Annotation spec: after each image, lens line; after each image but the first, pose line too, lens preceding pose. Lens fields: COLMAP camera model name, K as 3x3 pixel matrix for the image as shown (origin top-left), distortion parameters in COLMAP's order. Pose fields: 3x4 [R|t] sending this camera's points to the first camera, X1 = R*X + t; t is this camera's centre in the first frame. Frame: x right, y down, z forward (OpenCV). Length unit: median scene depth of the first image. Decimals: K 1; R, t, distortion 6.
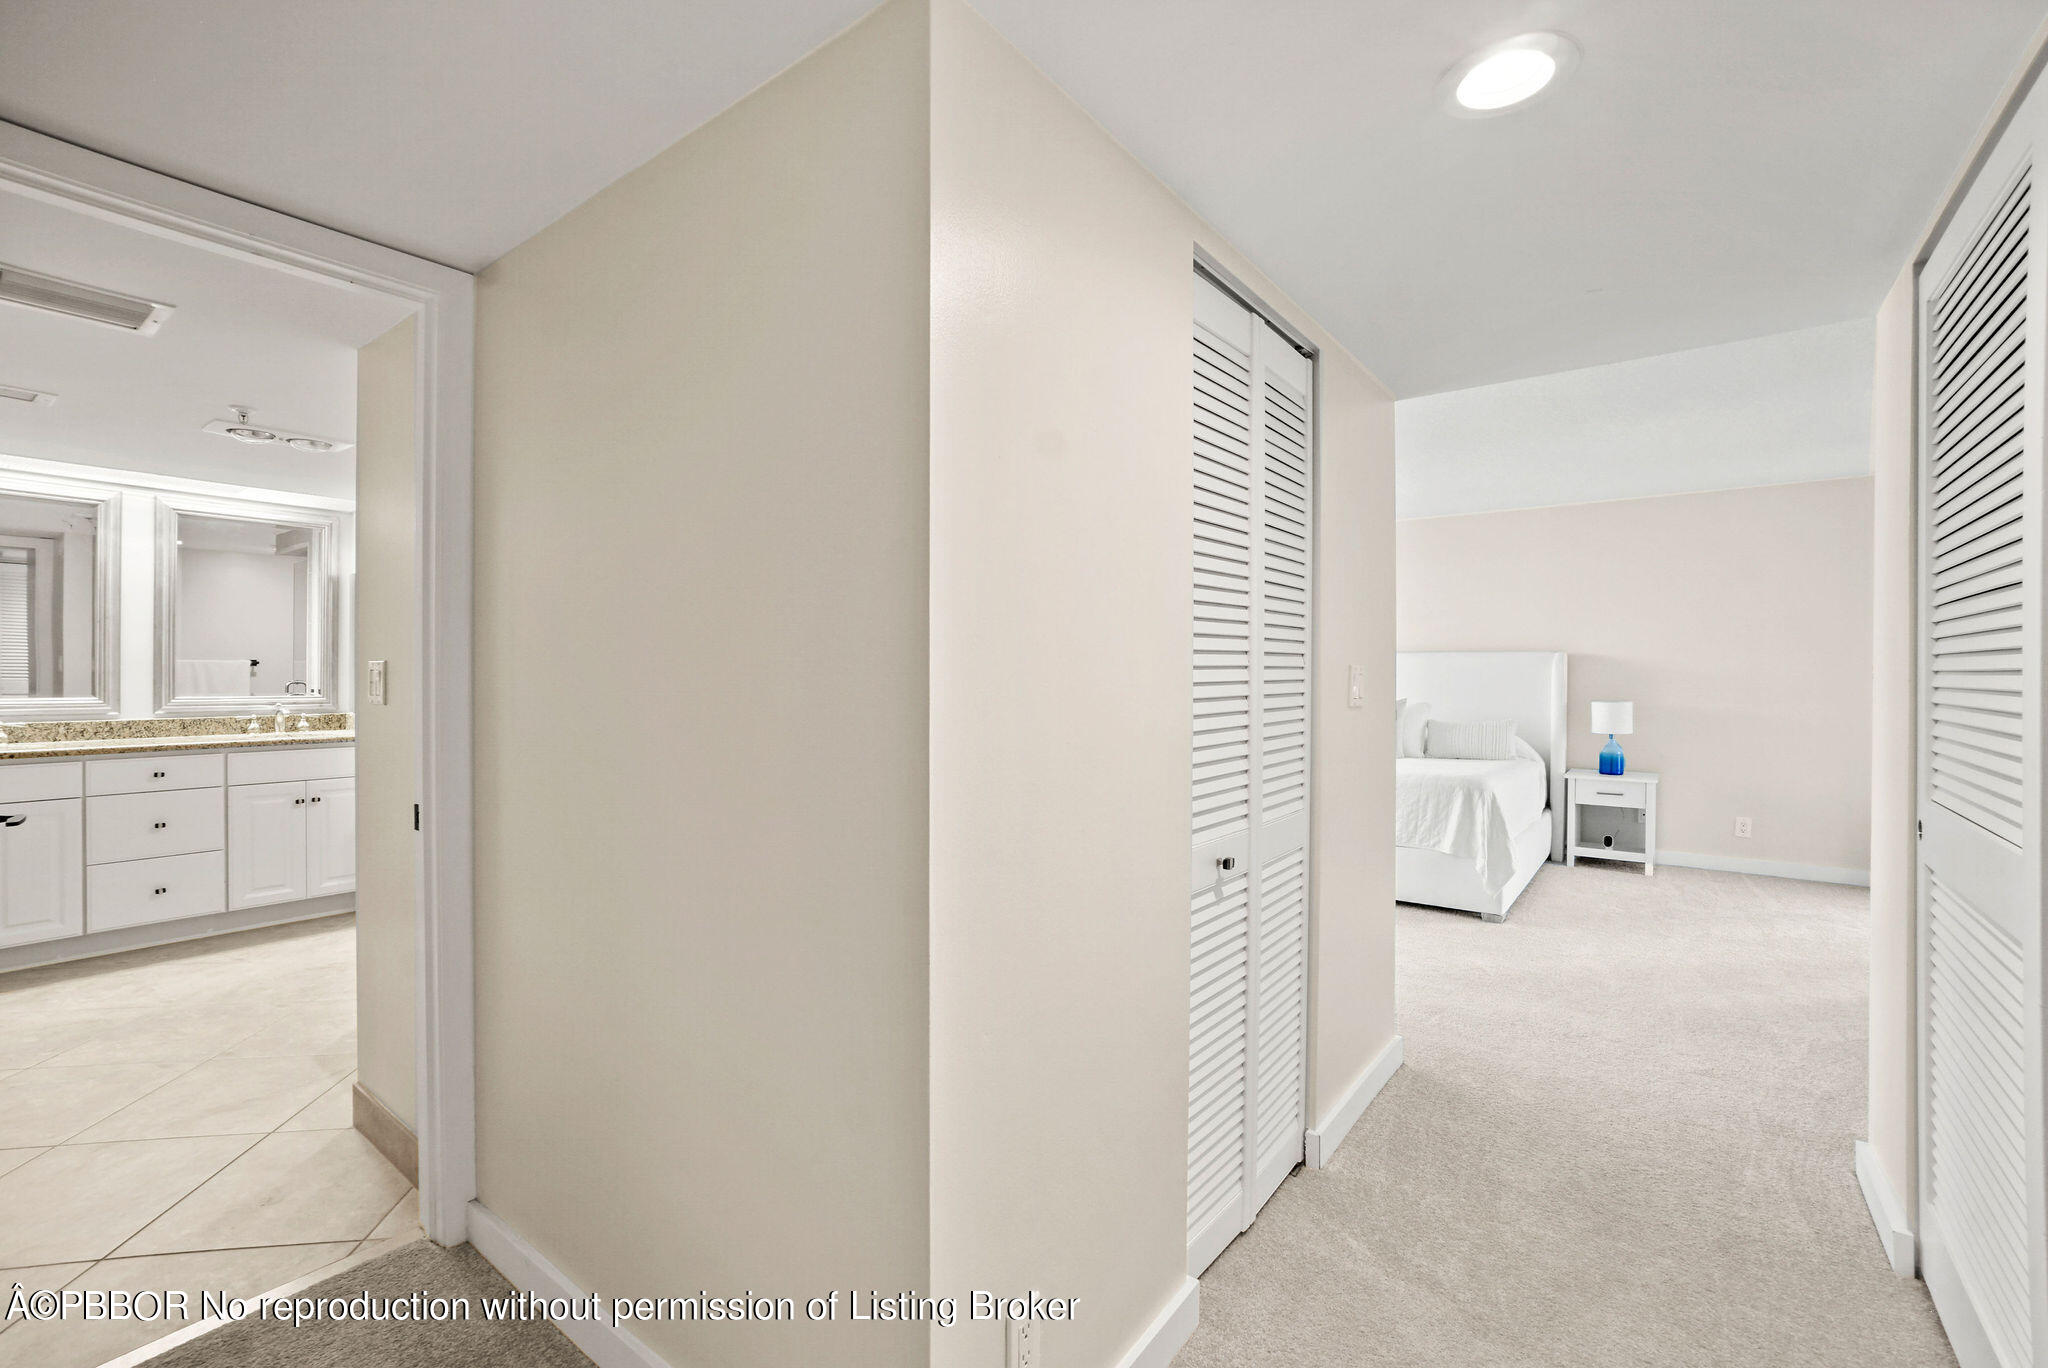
lens RADIAL K [[905.6, 0, 1024.0], [0, 905.6, 684.0], [0, 0, 1]] dist [-0.002145, 0.001032]
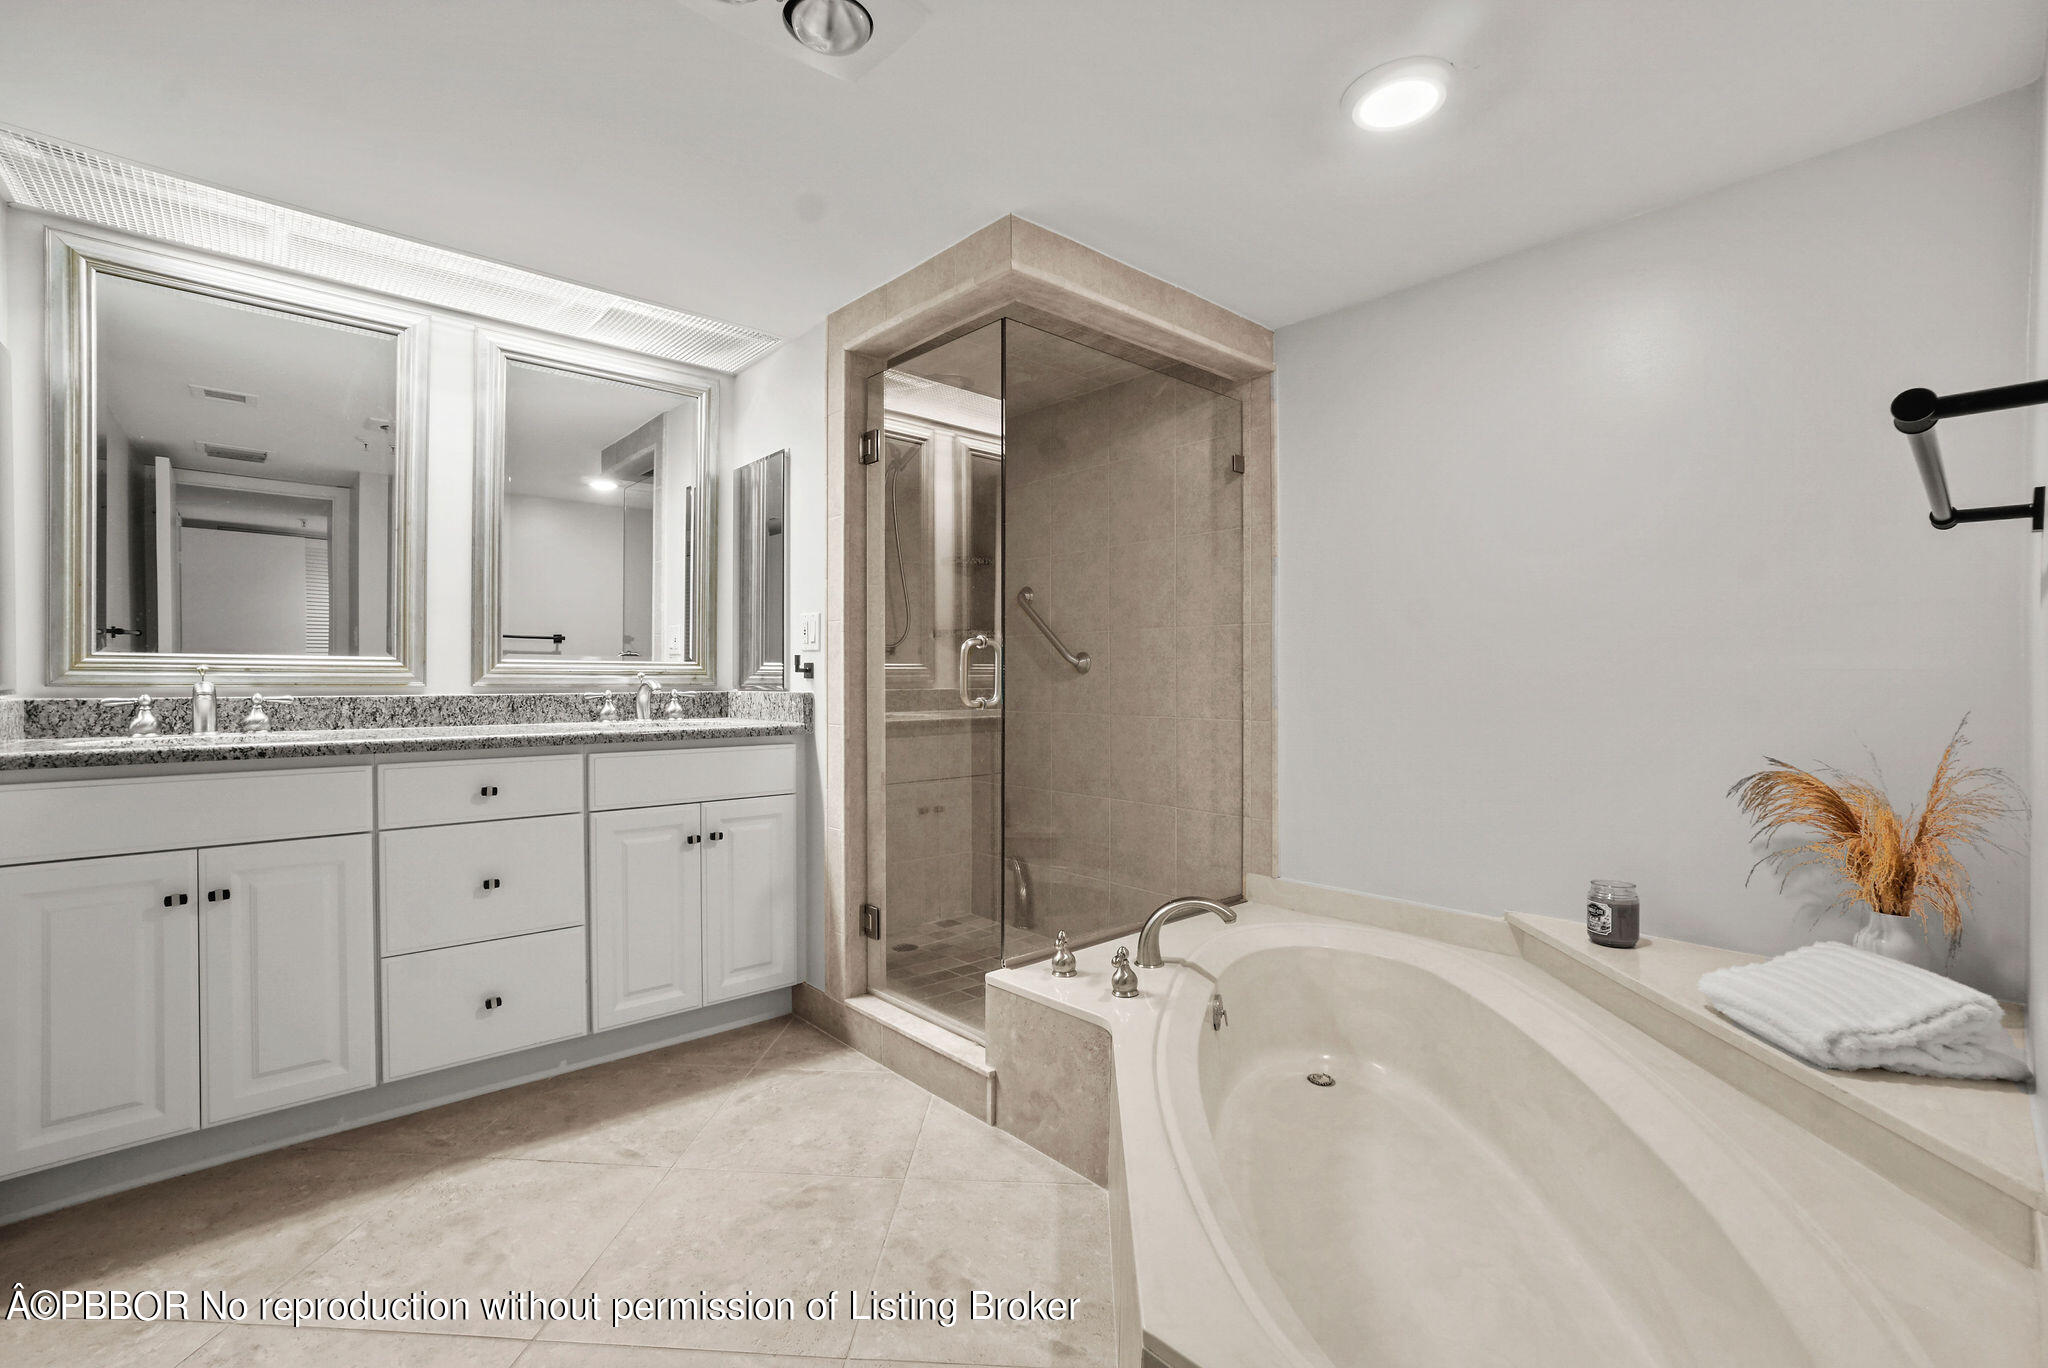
lens RADIAL K [[901.2, 0, 1012.1], [0, 901.2, 693.6], [0, 0, 1]] dist [-0.025095, 0.000486]
pose [[0.982174, 0.001702, -0.187967, -0.472381], [-0.001057, 0.999993, 0.003532, 0.033881], [0.187972, -0.003271, 0.982169, 0.459105]]
